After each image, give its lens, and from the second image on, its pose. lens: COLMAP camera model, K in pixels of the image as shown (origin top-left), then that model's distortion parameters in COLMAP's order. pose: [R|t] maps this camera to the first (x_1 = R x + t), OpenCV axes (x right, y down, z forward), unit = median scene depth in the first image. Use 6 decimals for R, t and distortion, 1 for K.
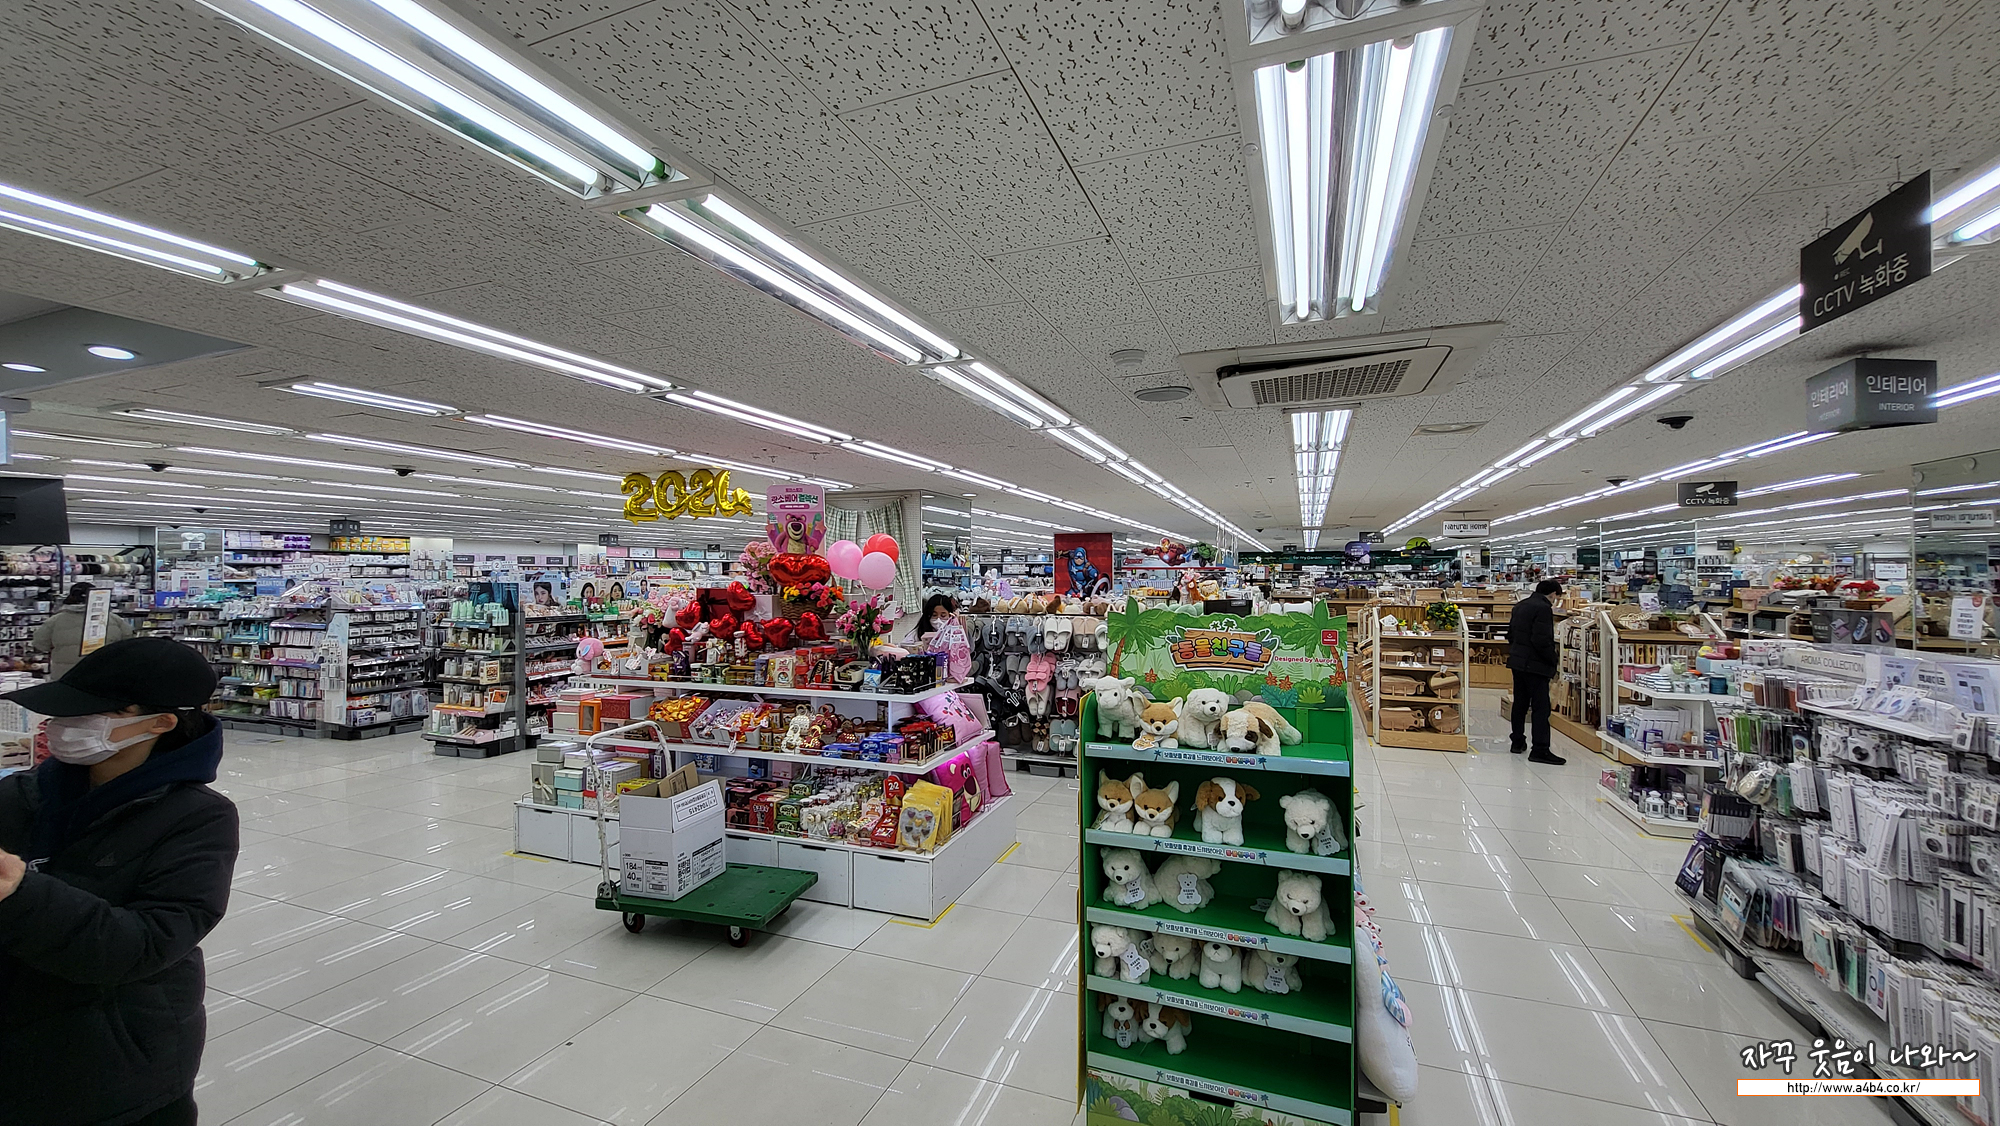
lens RADIAL K [[786.0, 0, 1000.4], [0, 786.0, 567.8], [0, 0, 1]] dist [0.017396, 0.000075]
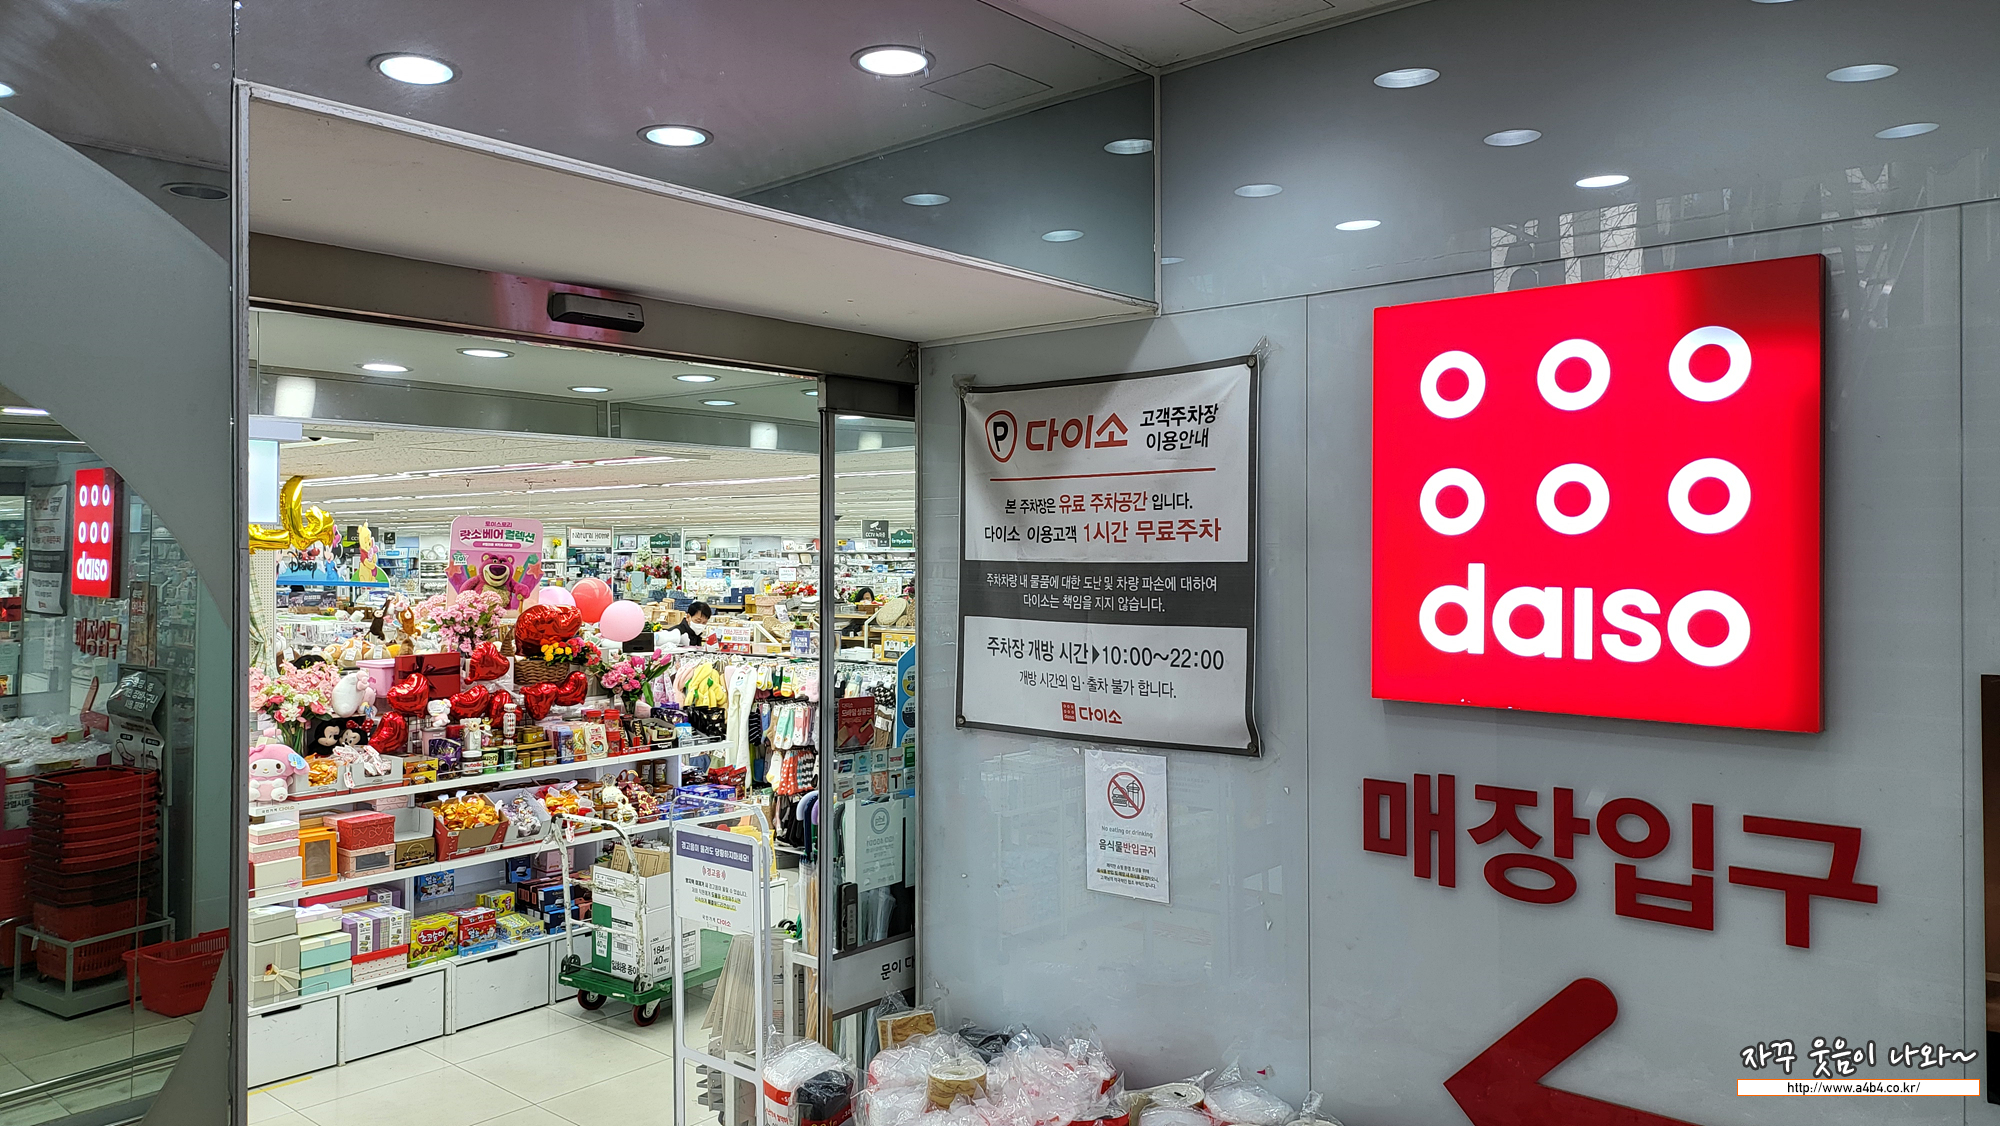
lens RADIAL K [[1423.1, 0, 996.5], [0, 1423.1, 551.9], [0, 0, 1]] dist [0.058384, -0.023387]
pose [[0.345346, -0.004070, 0.938467, -1.462196], [-0.006313, 0.999958, 0.006660, -0.084239], [-0.938454, -0.008225, 0.345305, 0.024464]]
